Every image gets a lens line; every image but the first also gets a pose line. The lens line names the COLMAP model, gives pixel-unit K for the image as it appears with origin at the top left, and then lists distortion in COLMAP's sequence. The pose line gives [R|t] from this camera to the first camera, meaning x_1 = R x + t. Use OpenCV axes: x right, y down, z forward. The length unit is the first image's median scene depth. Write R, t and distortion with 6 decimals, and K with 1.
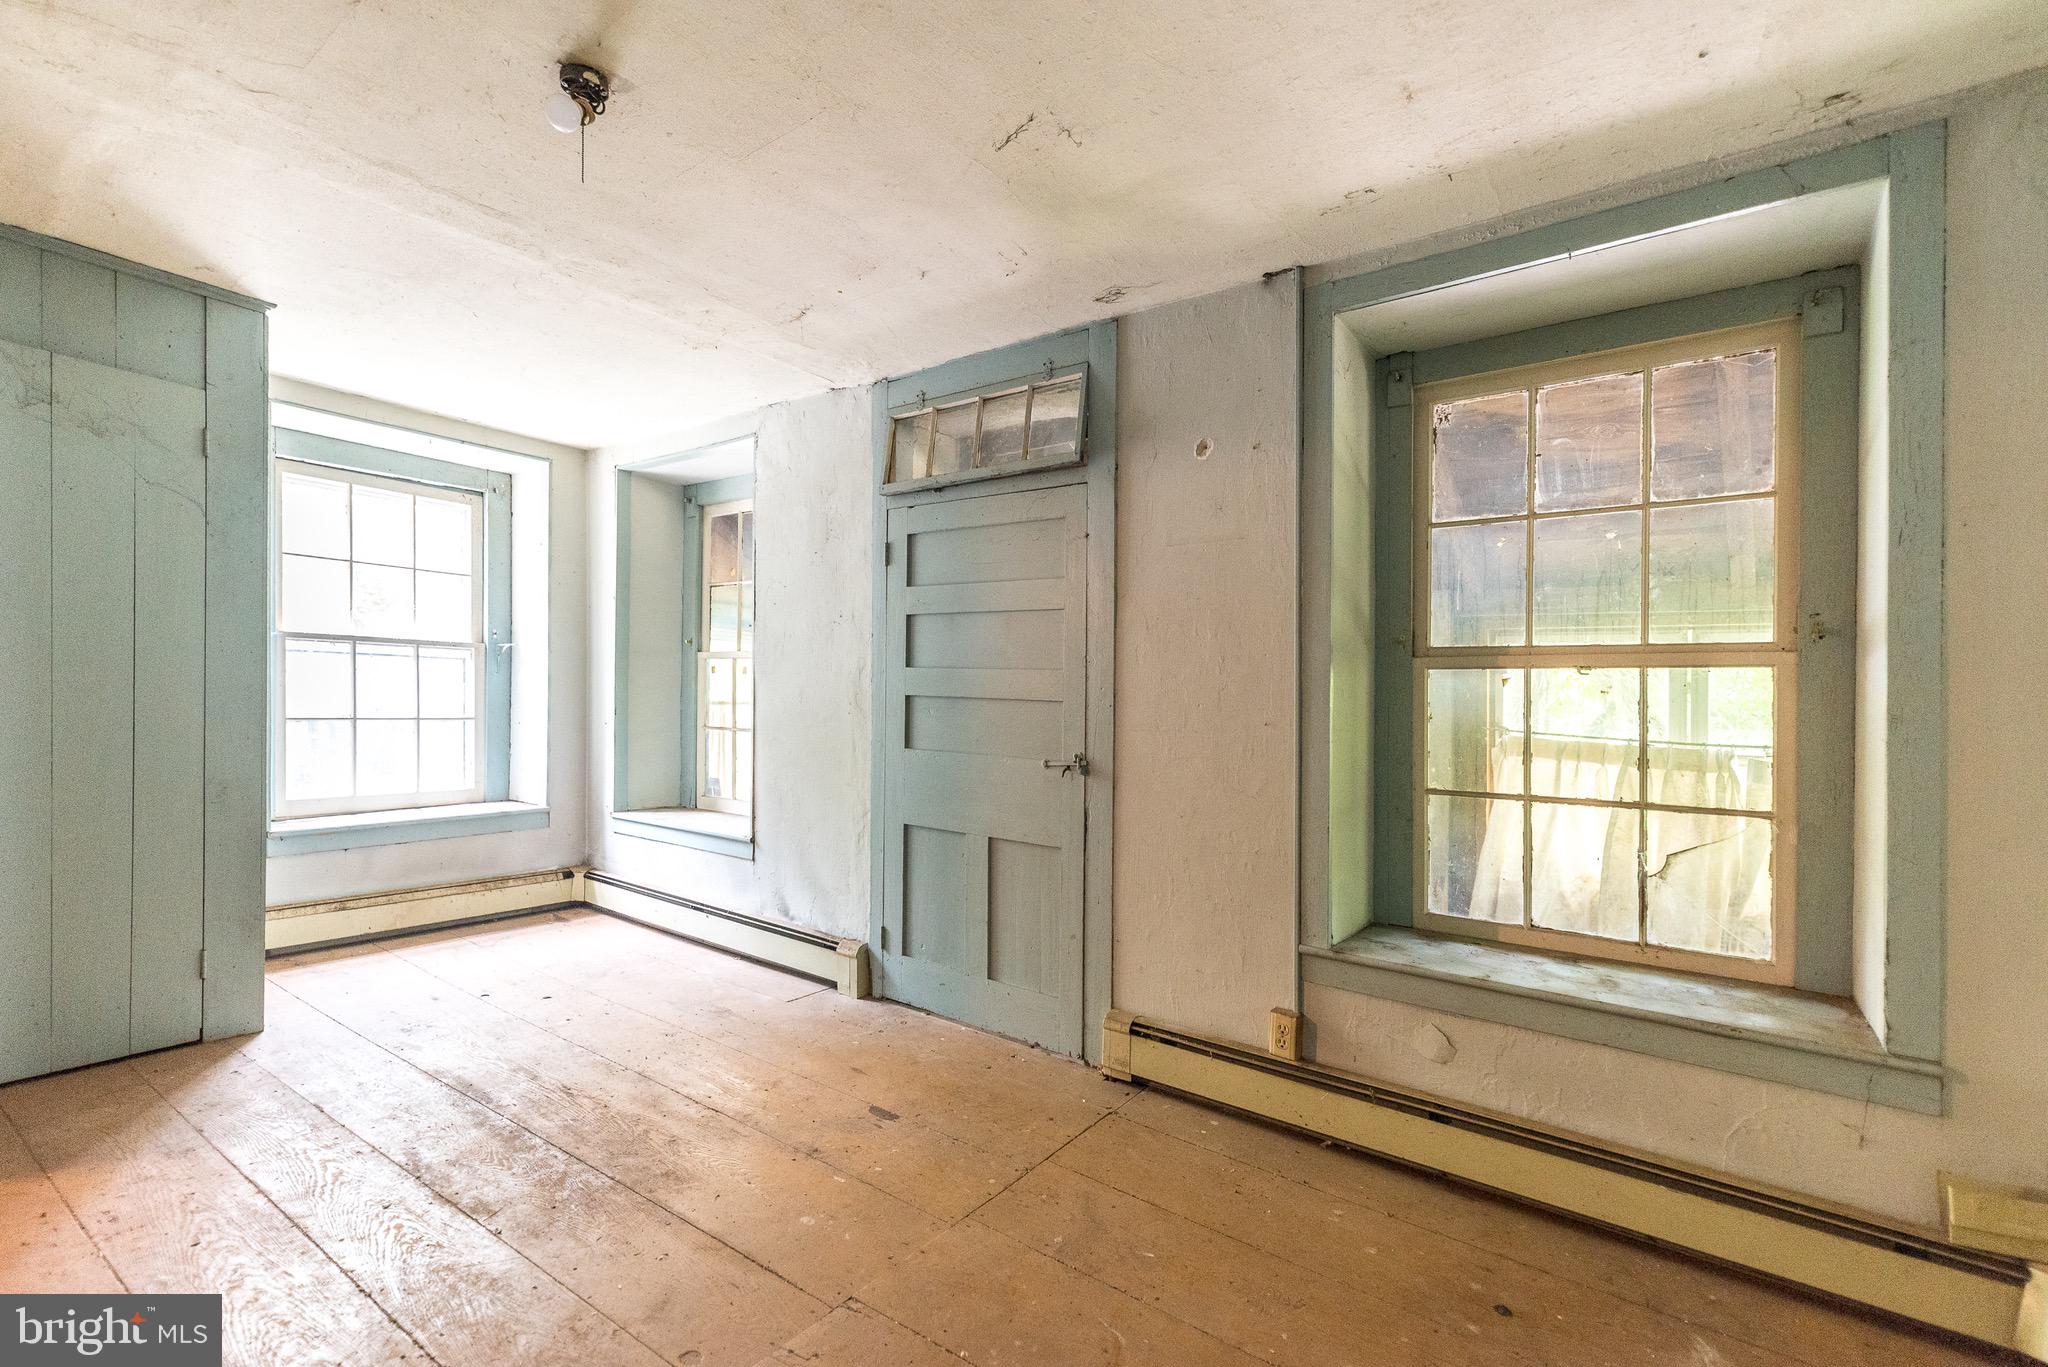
lens RADIAL K [[899.3, 0, 1028.4], [0, 899.3, 659.0], [0, 0, 1]] dist [0.004179, 0.000473]
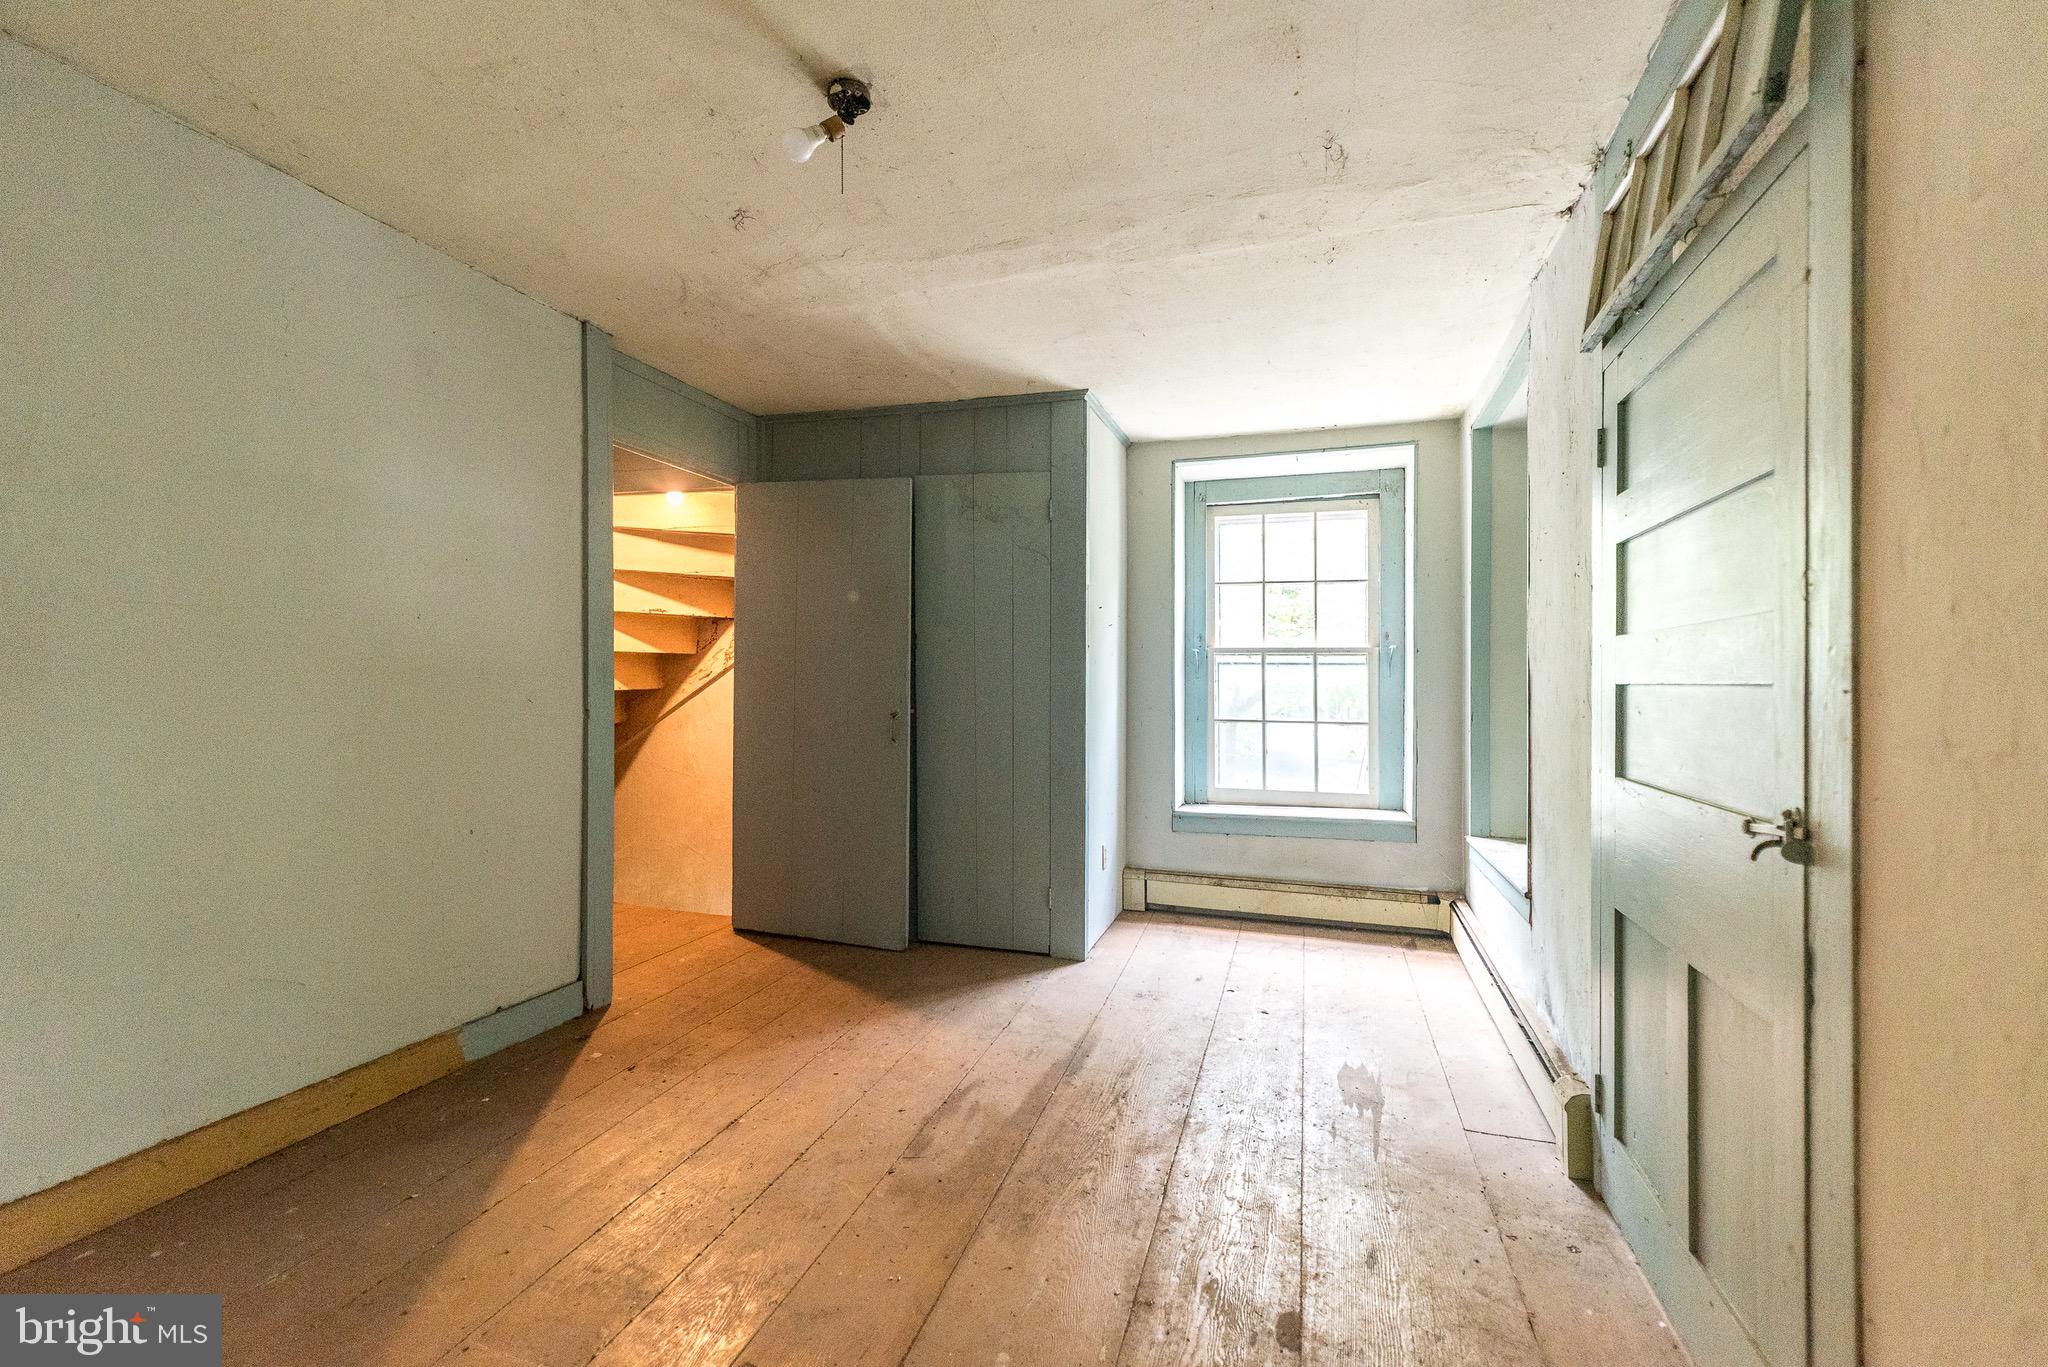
lens RADIAL K [[902.7, 0, 1024.0], [0, 902.7, 683.5], [0, 0, 1]] dist [0.003400, 0.000069]
pose [[0.304674, -0.029591, -0.951997, 0.312018], [0.039306, 0.999056, -0.018474, 0.037358], [0.951645, -0.031791, 0.305550, 0.488483]]
